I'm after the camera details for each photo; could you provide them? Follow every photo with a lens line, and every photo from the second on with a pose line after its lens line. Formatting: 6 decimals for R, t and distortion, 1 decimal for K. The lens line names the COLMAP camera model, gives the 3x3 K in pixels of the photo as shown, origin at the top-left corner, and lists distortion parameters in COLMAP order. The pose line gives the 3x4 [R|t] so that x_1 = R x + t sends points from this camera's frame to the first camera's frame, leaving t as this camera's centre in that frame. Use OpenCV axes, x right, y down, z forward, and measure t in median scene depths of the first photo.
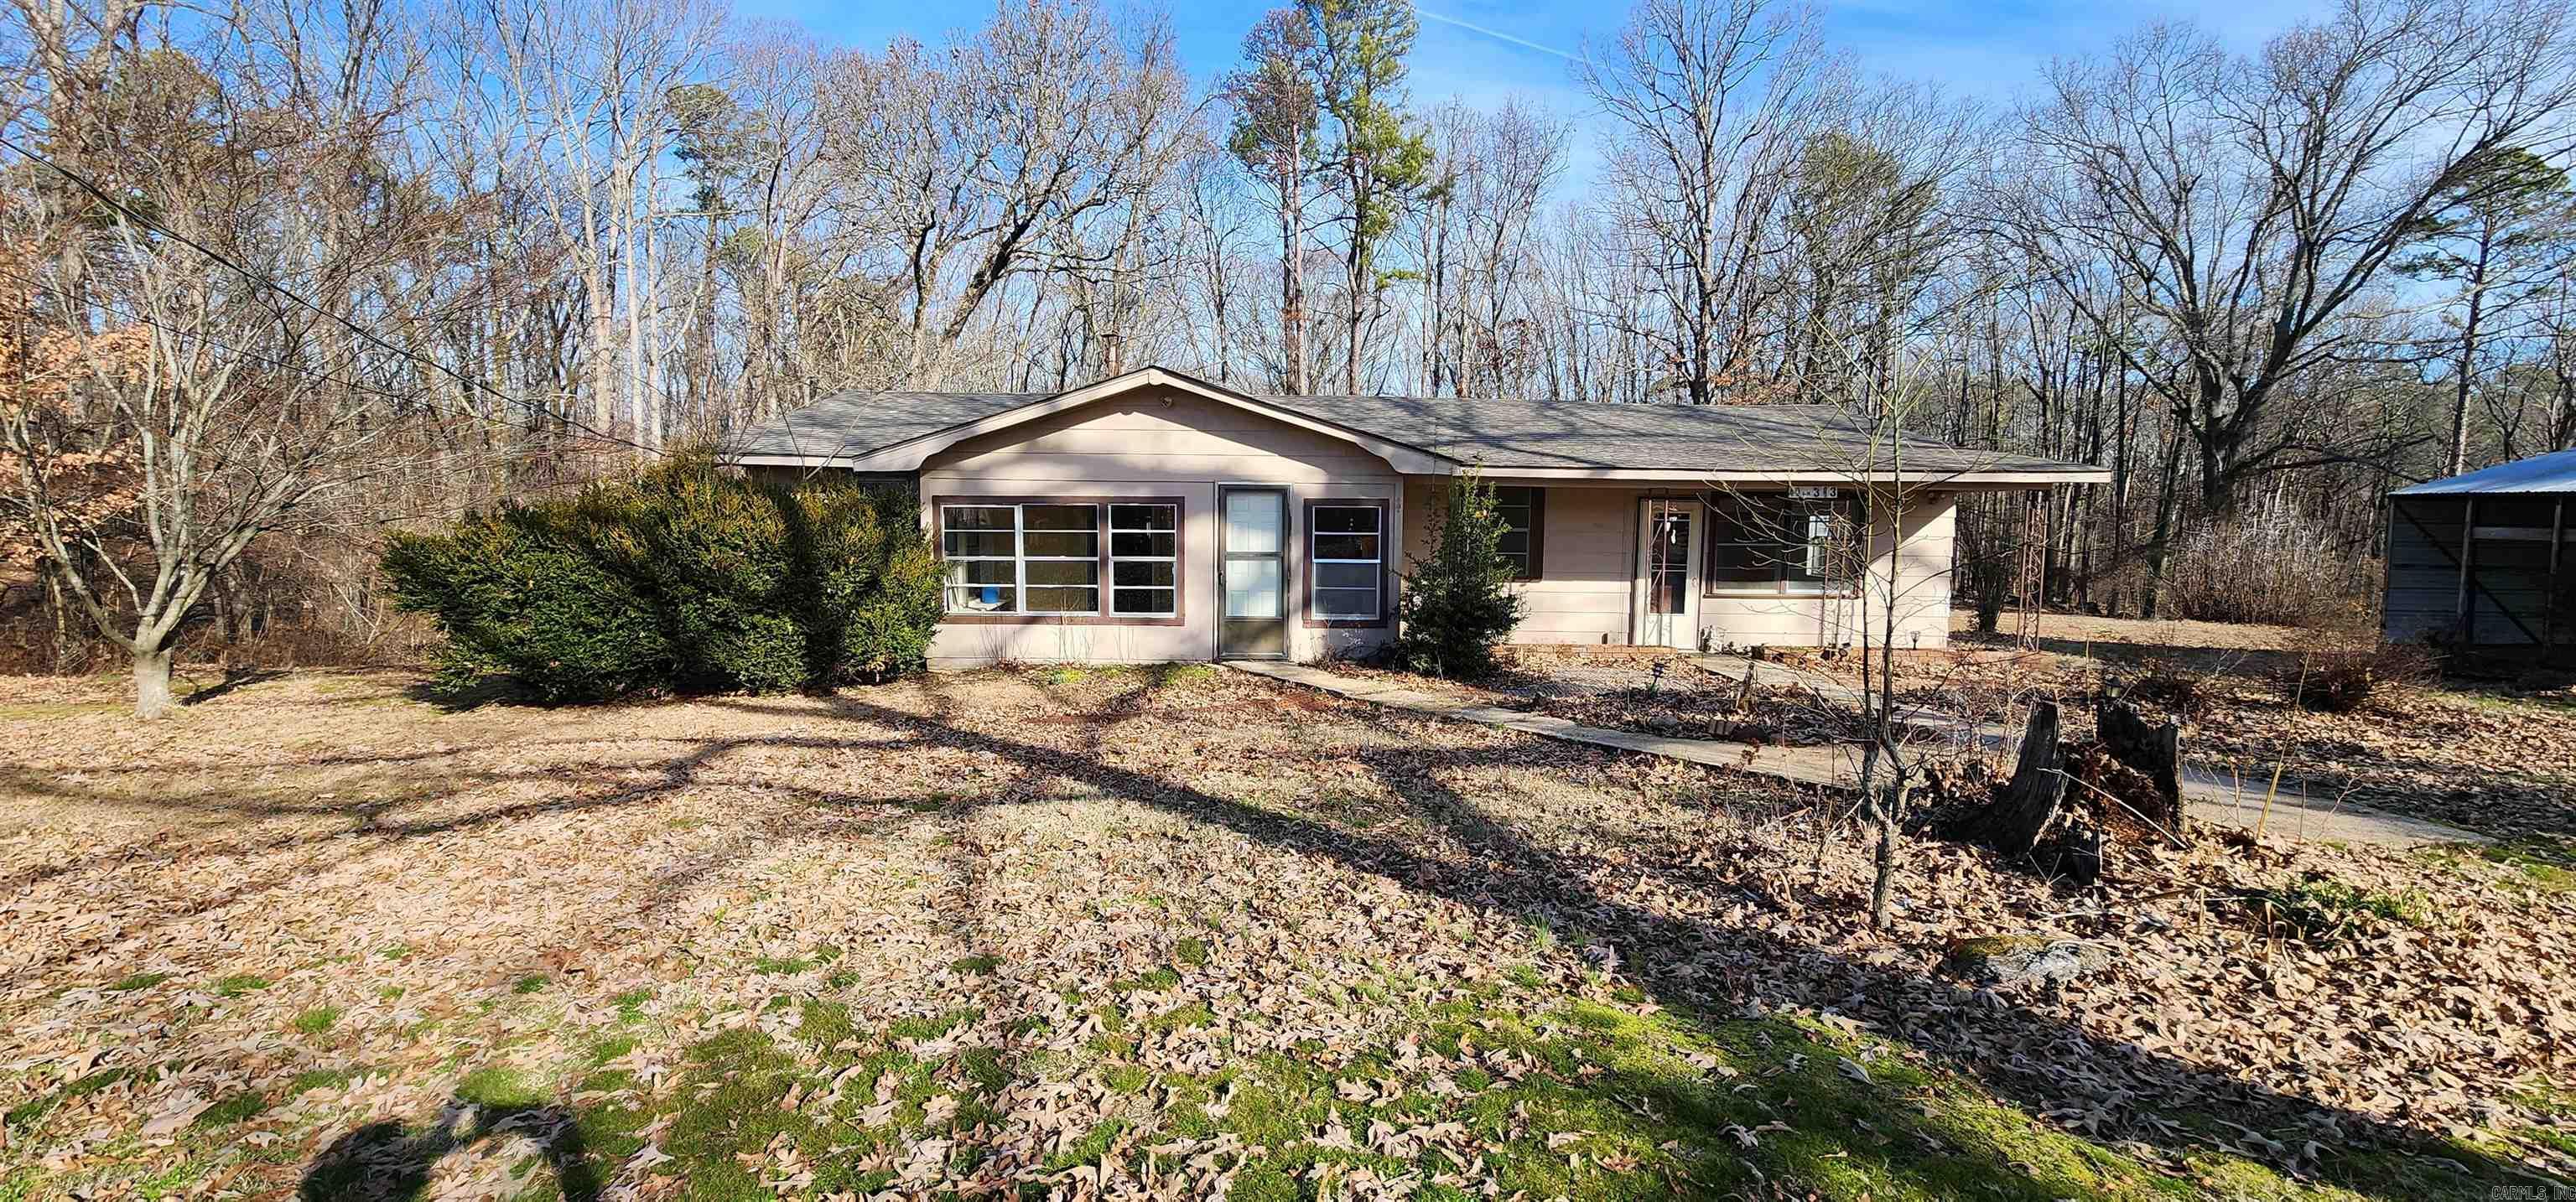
lens RADIAL K [[1053.6, 0, 1282.6], [0, 1053.6, 607.3], [0, 0, 1]] dist [0.002131, 0.000413]
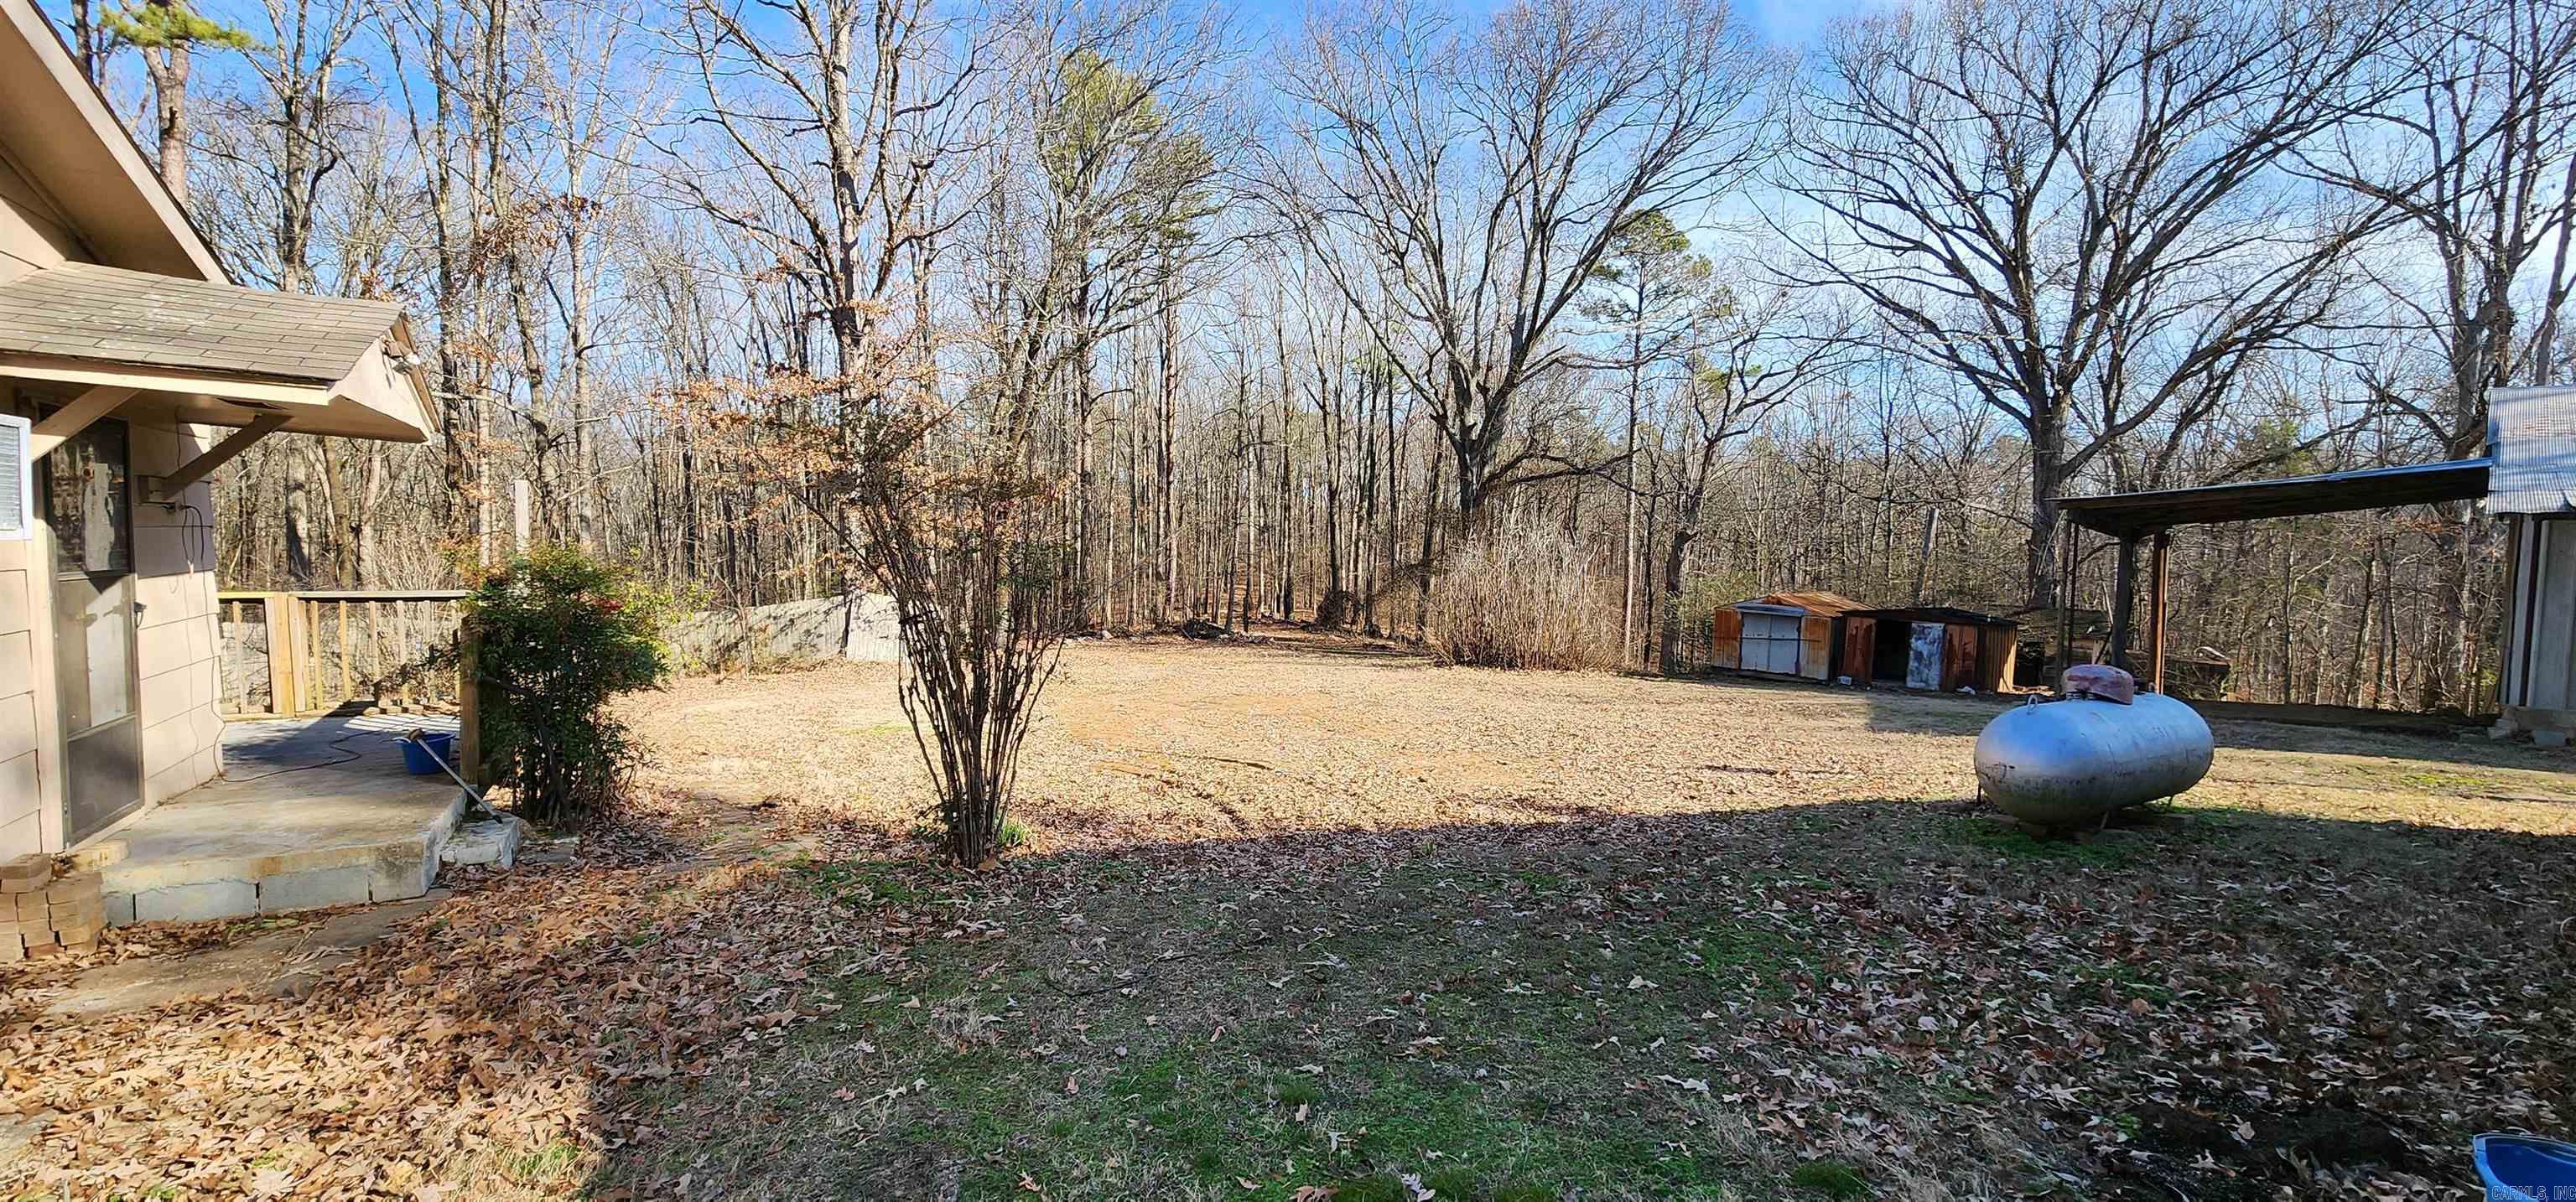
lens RADIAL K [[1053.6, 0, 1289.3], [0, 1053.6, 604.2], [0, 0, 1]] dist [0.002131, 0.000413]
pose [[0.847324, -0.028709, 0.530300, 0.258387], [0.041310, 0.999075, -0.011919, -0.019734], [-0.529467, 0.032005, 0.847727, 0.306765]]
